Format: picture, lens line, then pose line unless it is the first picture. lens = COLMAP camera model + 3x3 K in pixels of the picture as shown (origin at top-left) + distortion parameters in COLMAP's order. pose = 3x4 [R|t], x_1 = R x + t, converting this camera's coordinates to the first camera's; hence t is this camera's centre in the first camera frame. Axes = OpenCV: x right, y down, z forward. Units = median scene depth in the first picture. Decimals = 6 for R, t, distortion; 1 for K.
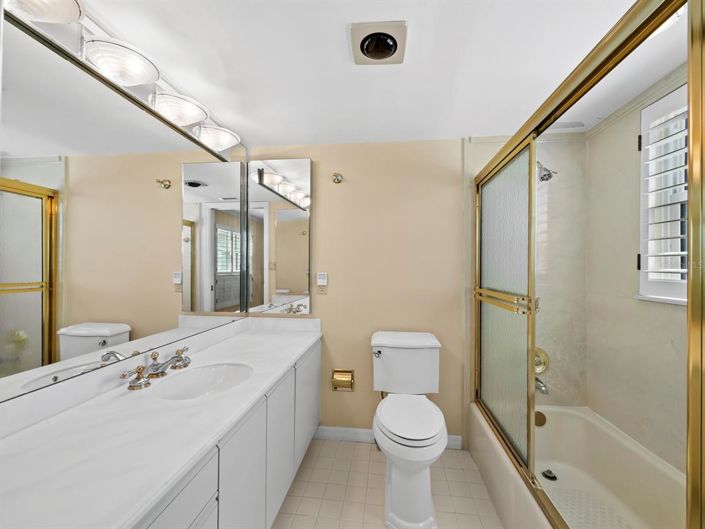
lens RADIAL K [[295.5, 0, 350.4], [0, 295.5, 265.7], [0, 0, 1]] dist [0.001223, 0.000089]
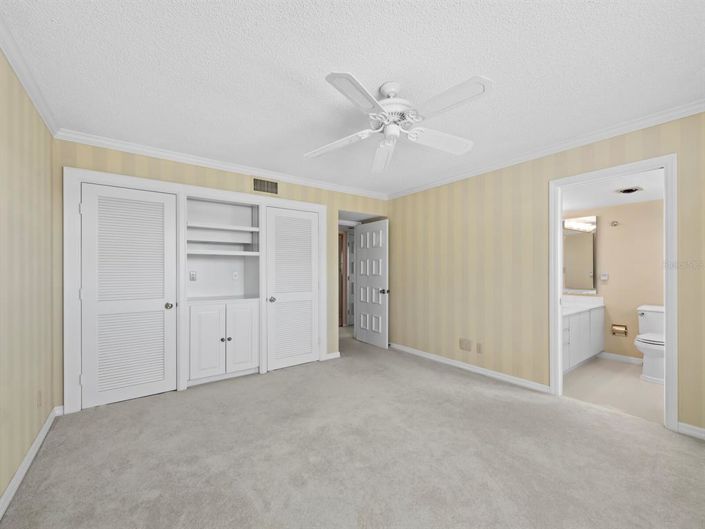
lens RADIAL K [[295.5, 0, 352.9], [0, 295.5, 270.5], [0, 0, 1]] dist [0.001223, 0.000089]
pose [[0.686900, -0.009720, -0.726687, 0.183711], [0.010216, 0.999941, -0.003719, -0.006048], [0.726680, -0.004869, 0.686959, -1.553015]]
